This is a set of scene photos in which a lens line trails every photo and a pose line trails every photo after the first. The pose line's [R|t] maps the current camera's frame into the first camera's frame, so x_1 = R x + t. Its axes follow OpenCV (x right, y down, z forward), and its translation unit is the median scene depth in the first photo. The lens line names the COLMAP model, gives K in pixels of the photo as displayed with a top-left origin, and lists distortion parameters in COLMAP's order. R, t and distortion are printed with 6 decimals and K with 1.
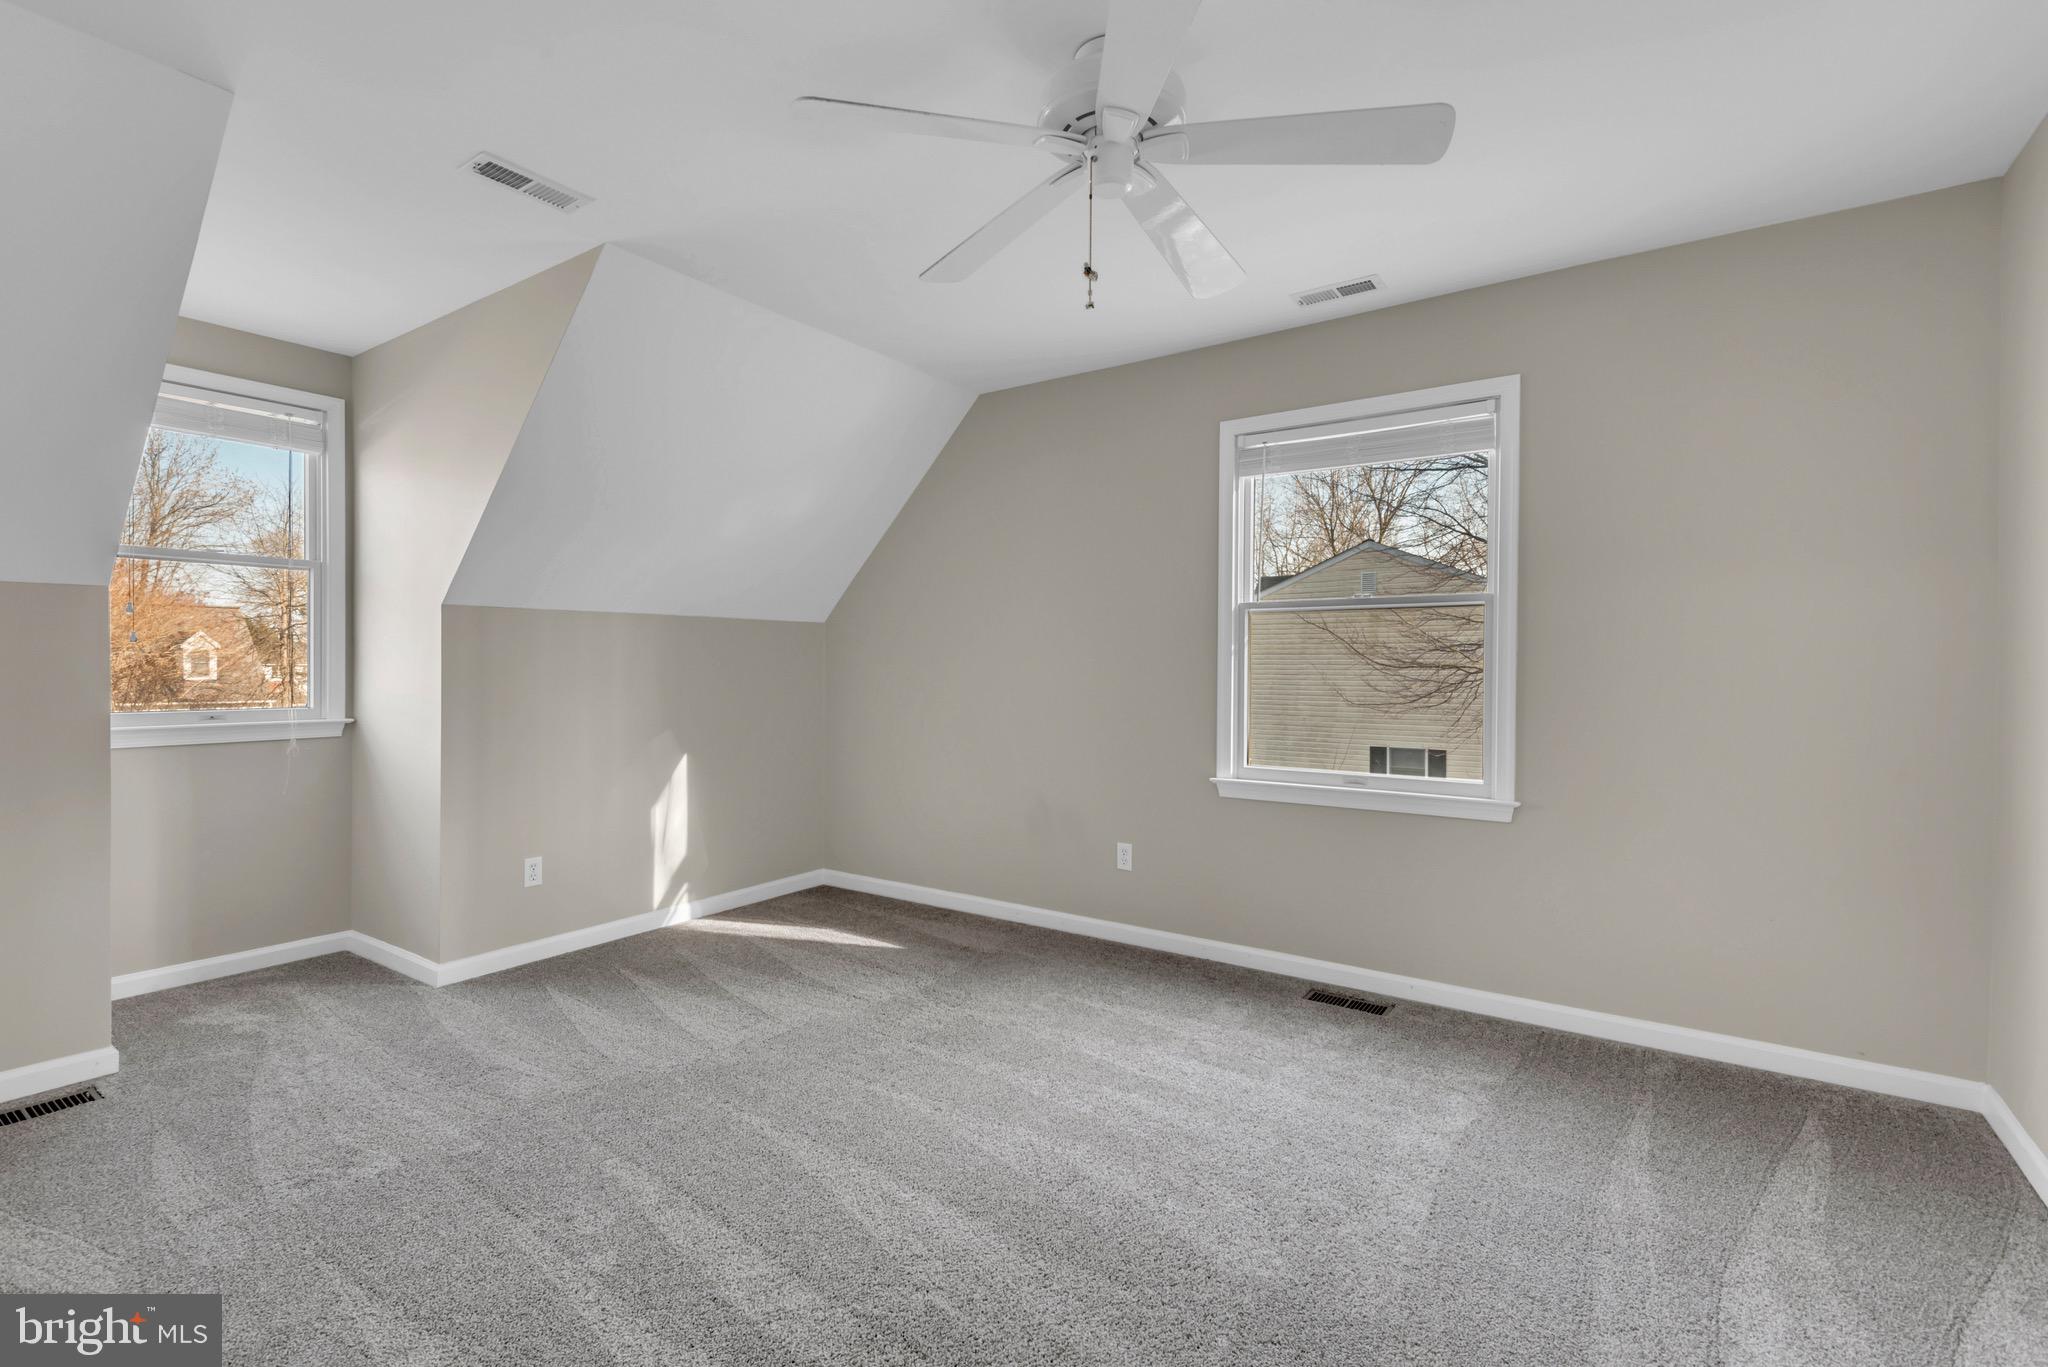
lens RADIAL K [[926.4, 0, 1010.6], [0, 926.4, 678.2], [0, 0, 1]] dist [0.029459, -0.003287]
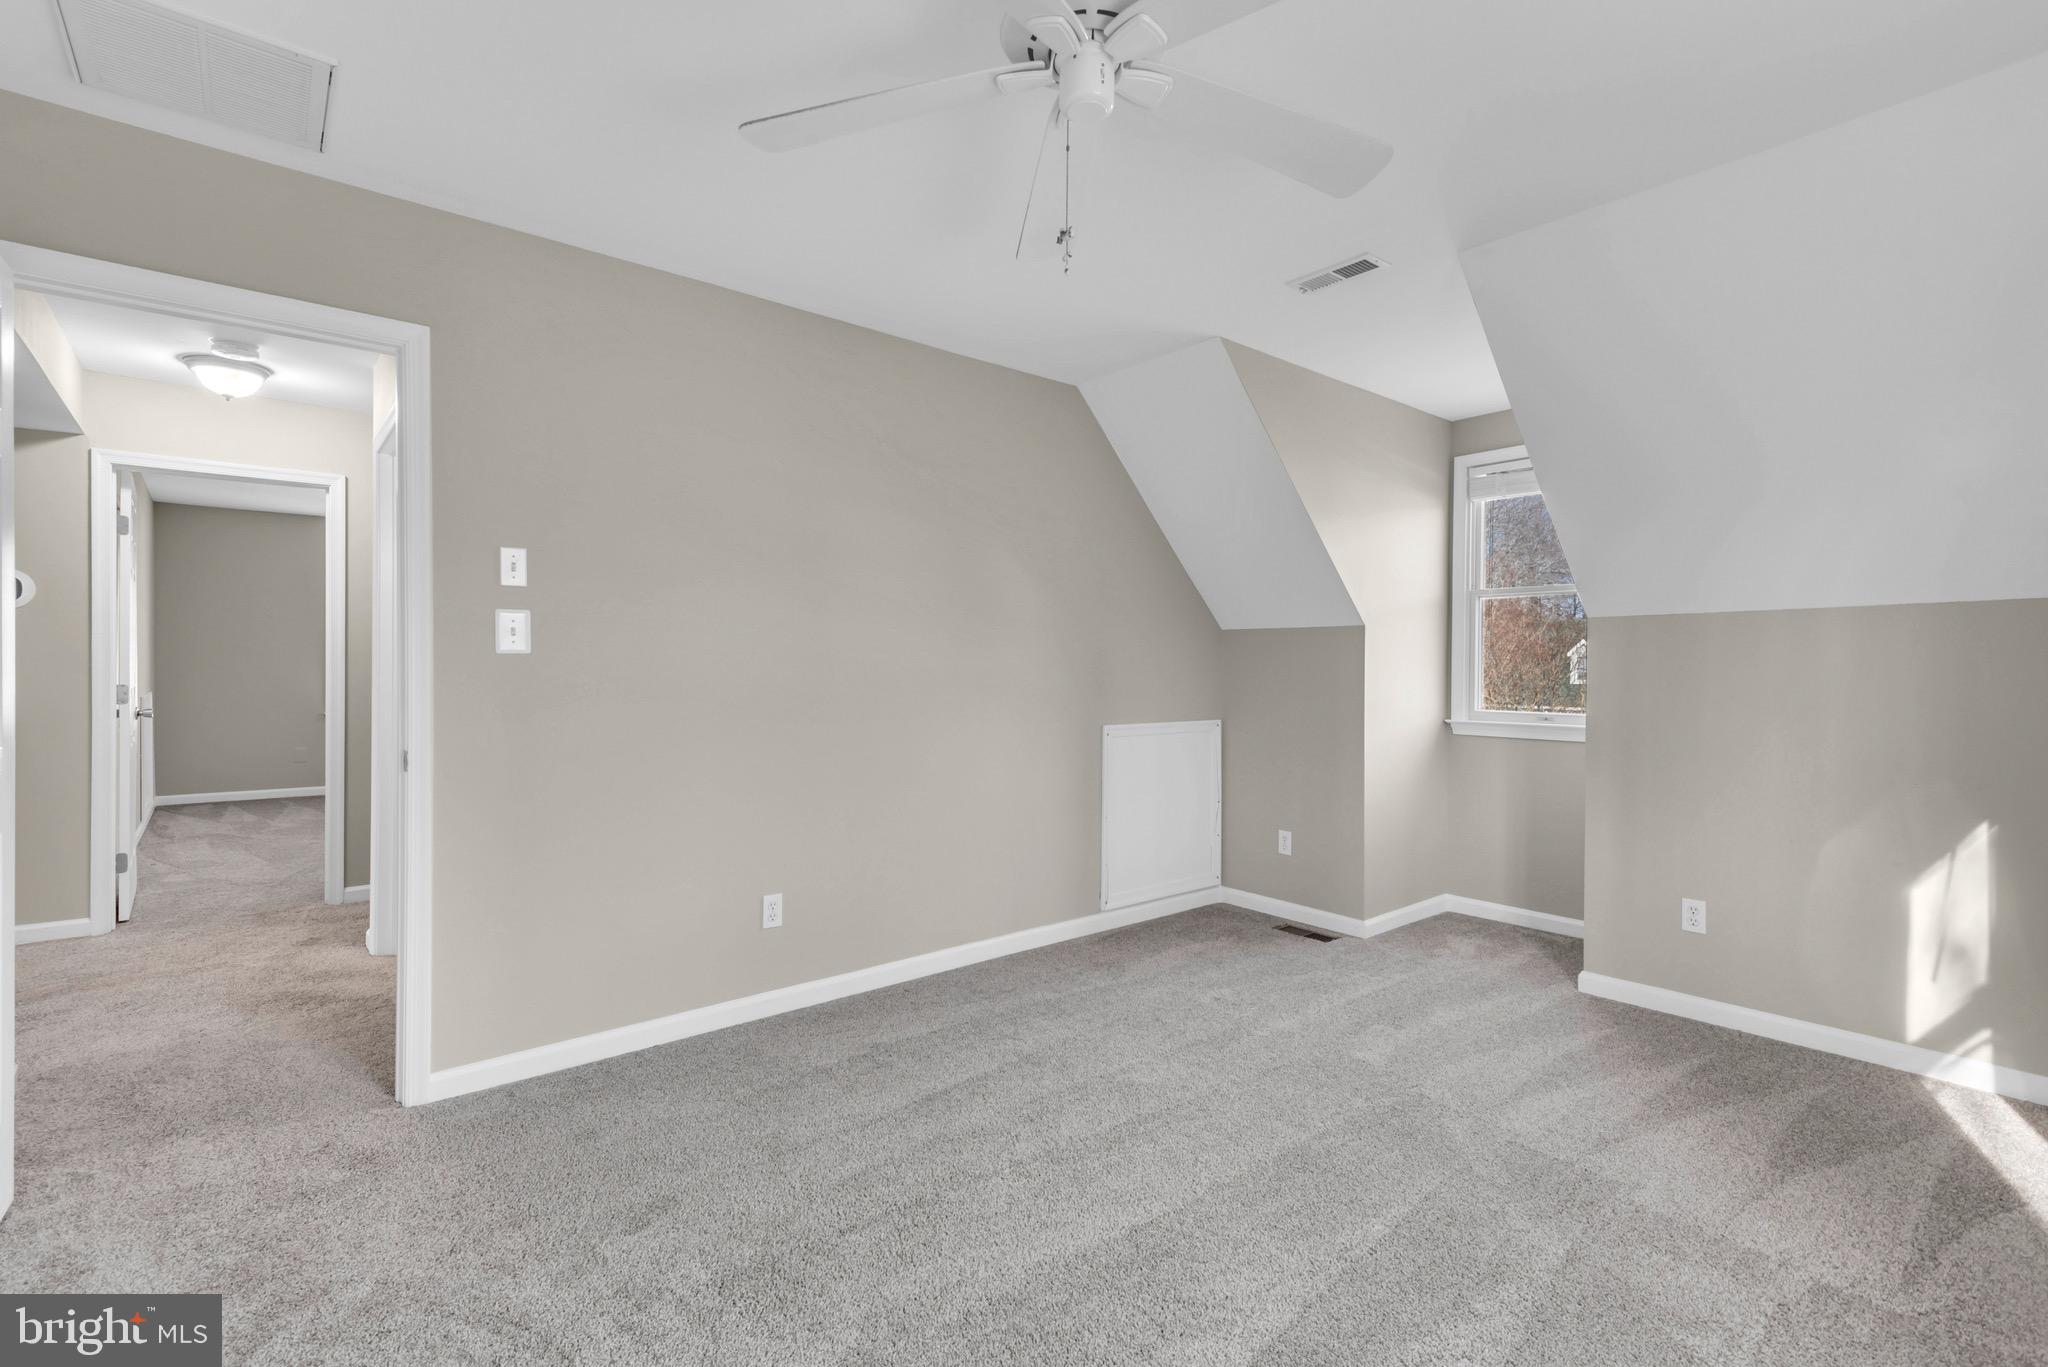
lens RADIAL K [[926.4, 0, 1012.9], [0, 926.4, 681.3], [0, 0, 1]] dist [0.029459, -0.003287]
pose [[-0.284496, -0.001077, -0.958677, 0.554175], [-0.012055, 0.999924, 0.002454, -0.005025], [0.958601, 0.012255, -0.284488, 0.701295]]
